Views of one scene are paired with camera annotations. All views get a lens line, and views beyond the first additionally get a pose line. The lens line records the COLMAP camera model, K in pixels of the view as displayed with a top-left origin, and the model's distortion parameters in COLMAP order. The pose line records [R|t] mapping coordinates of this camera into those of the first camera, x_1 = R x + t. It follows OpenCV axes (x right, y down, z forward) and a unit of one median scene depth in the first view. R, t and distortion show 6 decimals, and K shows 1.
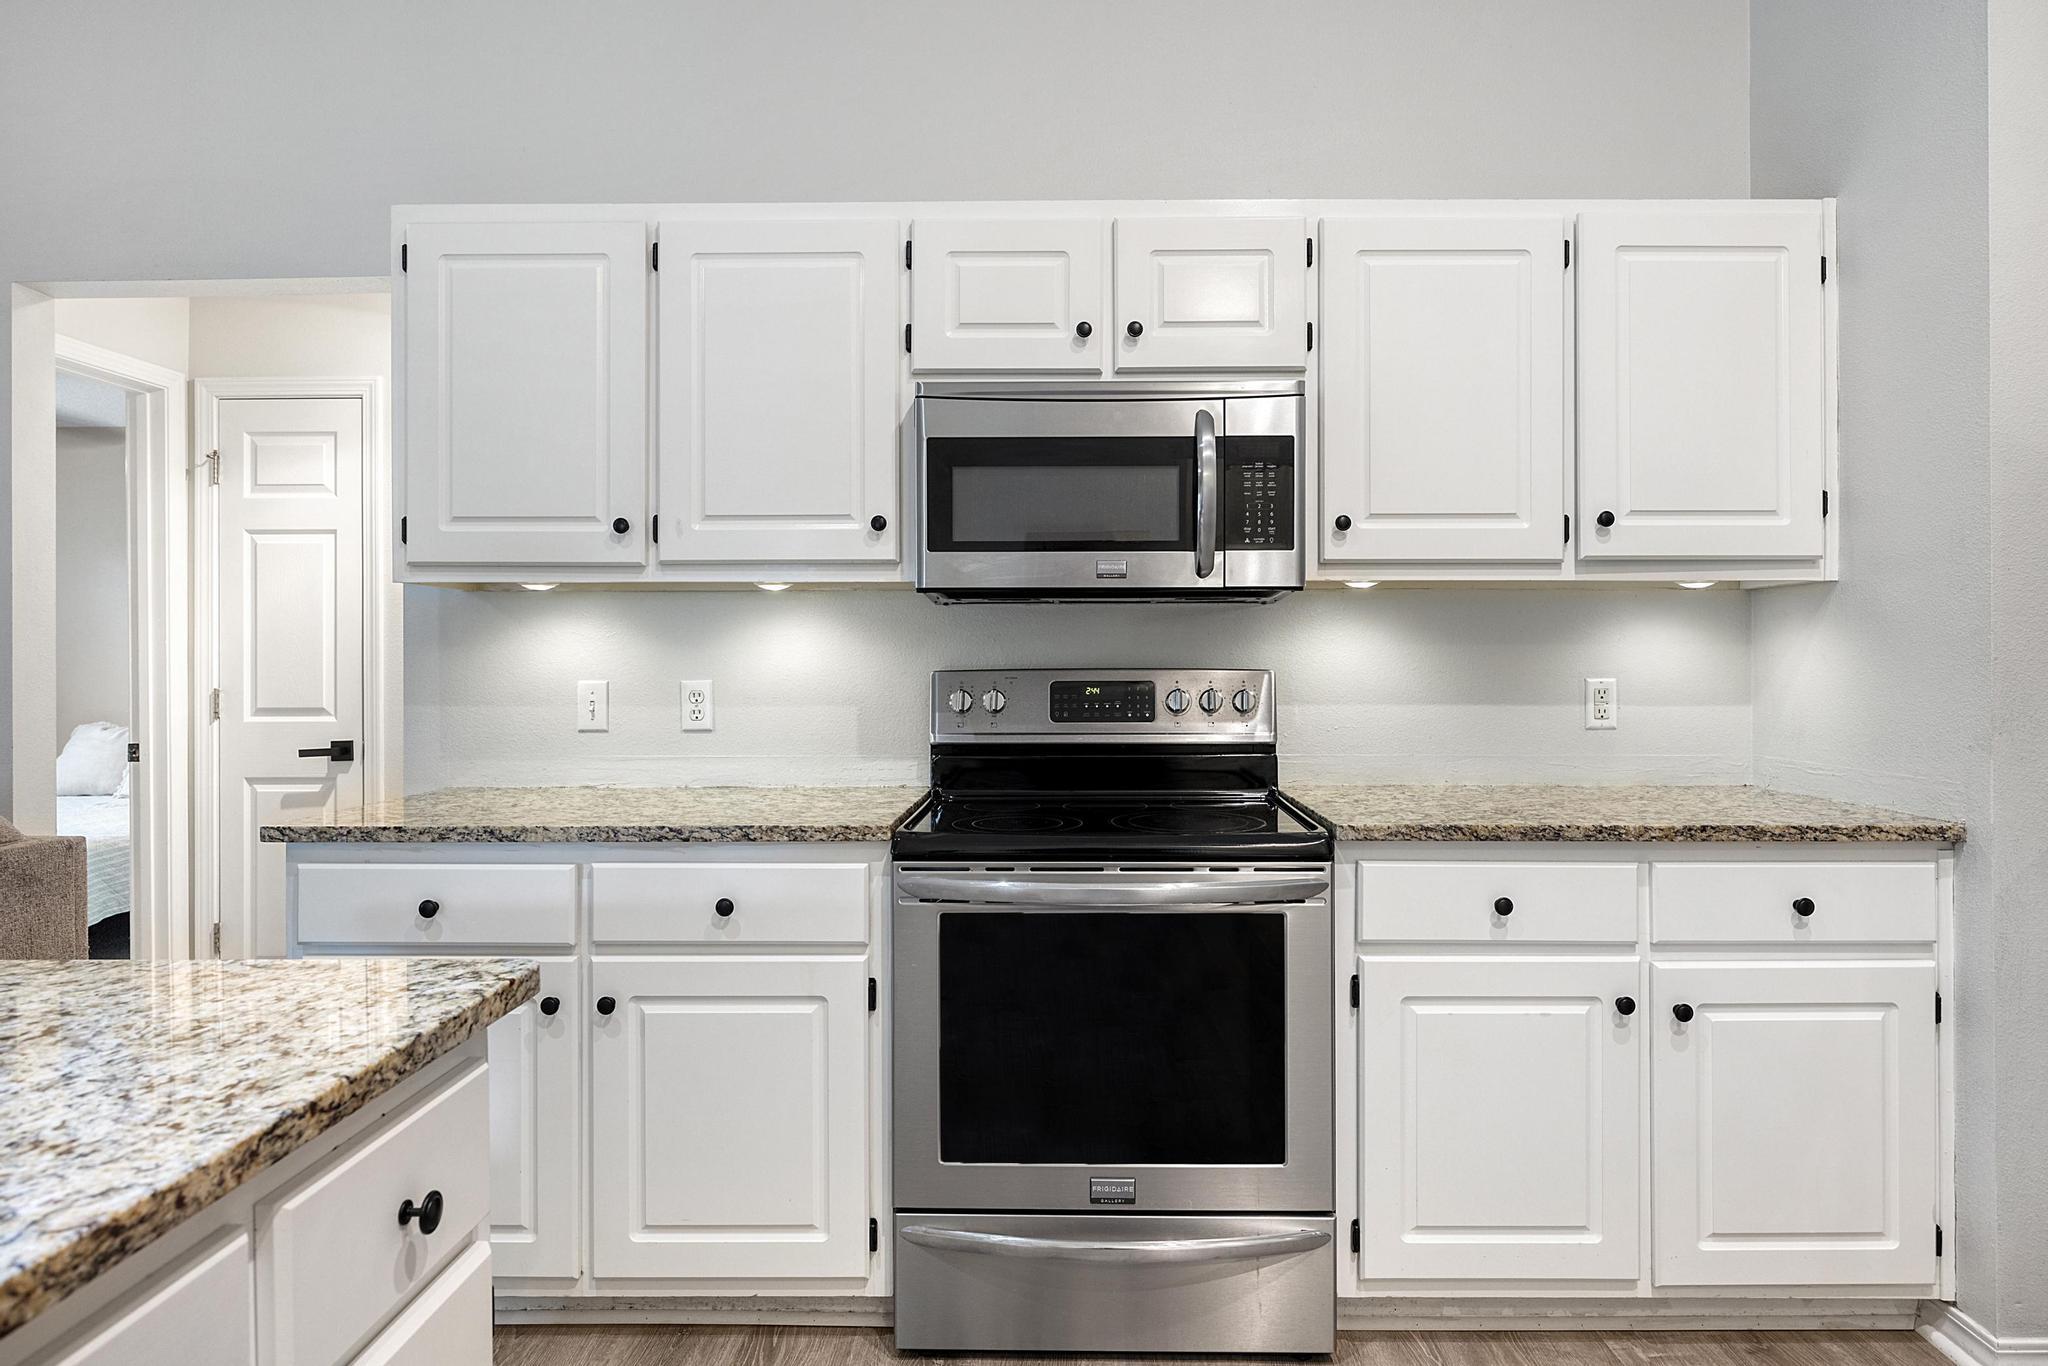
lens RADIAL K [[1190.5, 0, 1050.0], [0, 1190.5, 661.1], [0, 0, 1]] dist [-0.000940, 0.000740]
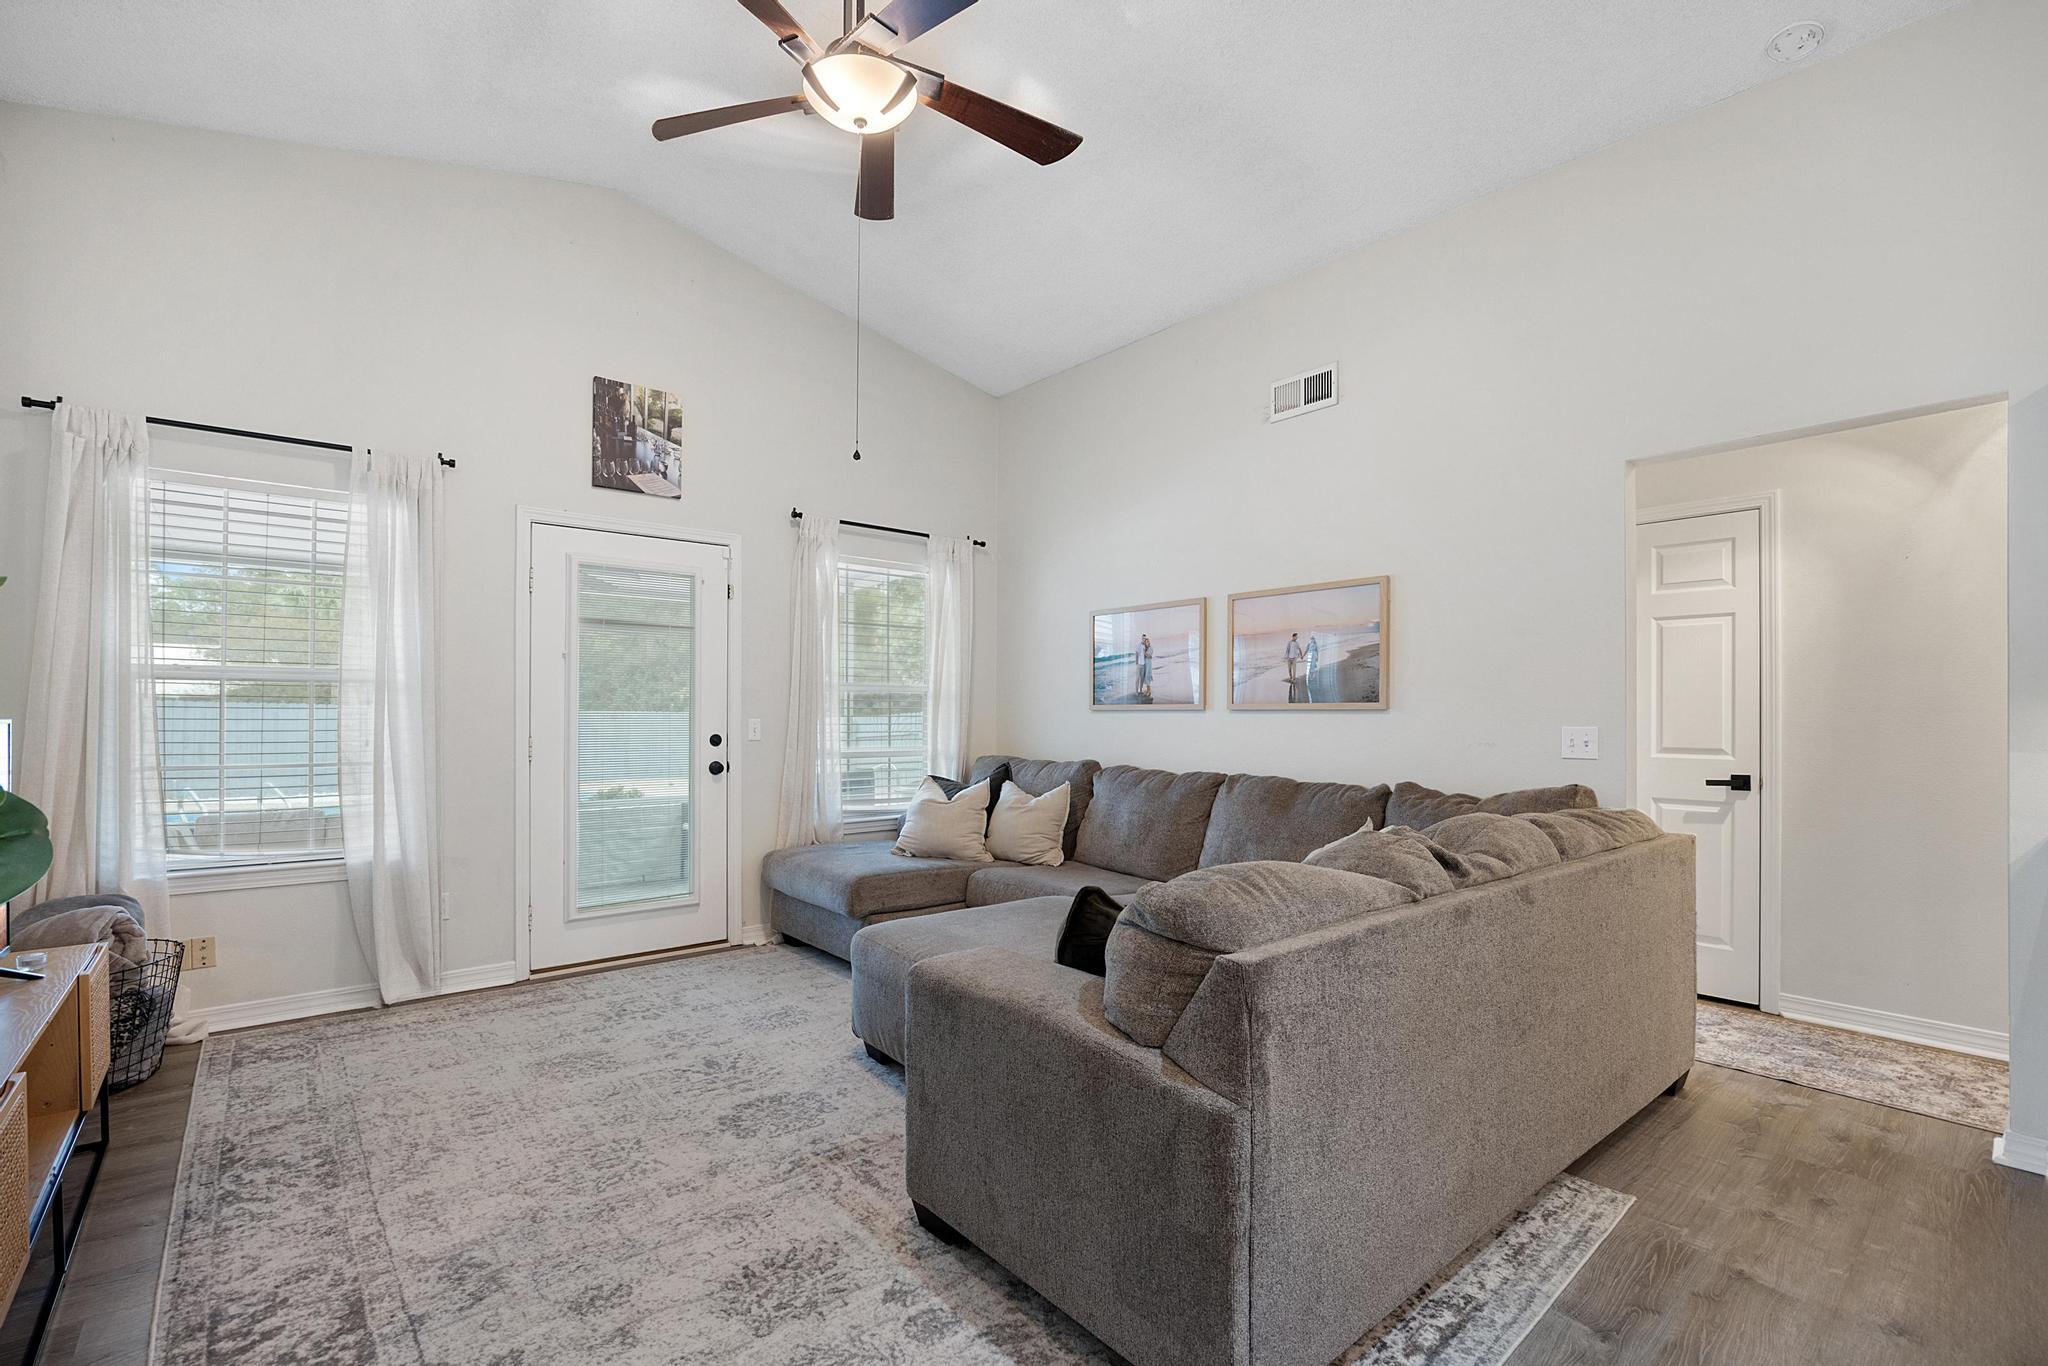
lens RADIAL K [[902.9, 0, 1033.7], [0, 902.9, 709.1], [0, 0, 1]] dist [-0.018593, 0.000046]
pose [[0.649802, 0.002749, -0.760099, -0.596518], [-0.004108, 0.999992, 0.000104, -0.002829], [0.760092, 0.003055, 0.649808, -0.362808]]
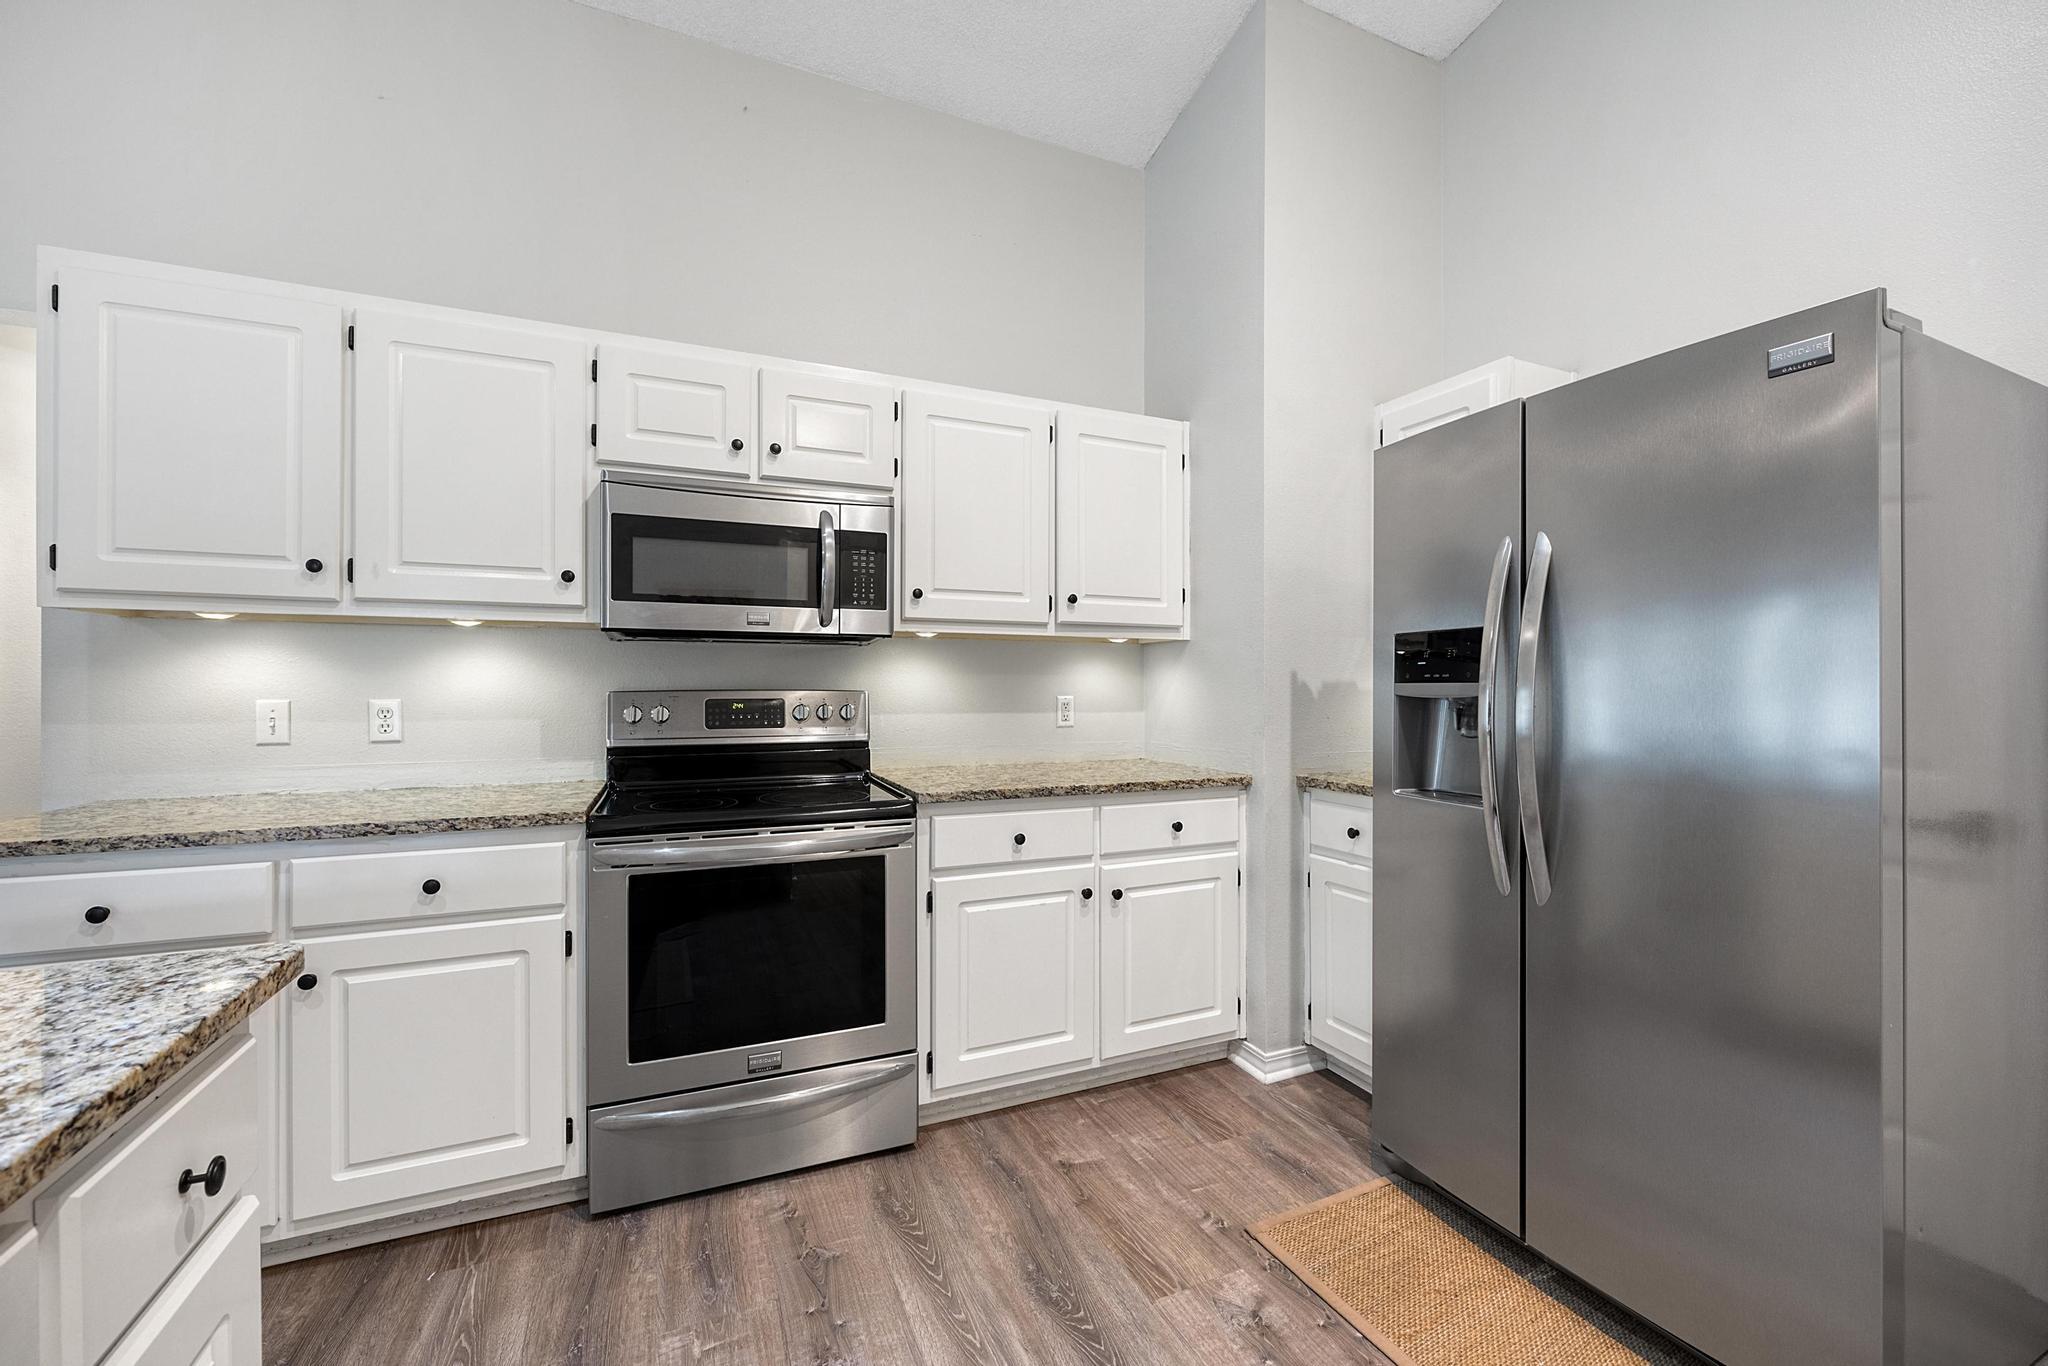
lens RADIAL K [[818.5, 0, 1022.2], [0, 818.5, 685.4], [0, 0, 1]] dist [-0.001887, -0.000240]
pose [[0.913937, 0.002984, 0.405844, -0.055261], [-0.003320, 0.999994, 0.000122, -0.000150], [-0.405842, -0.001459, 0.913942, -0.003179]]
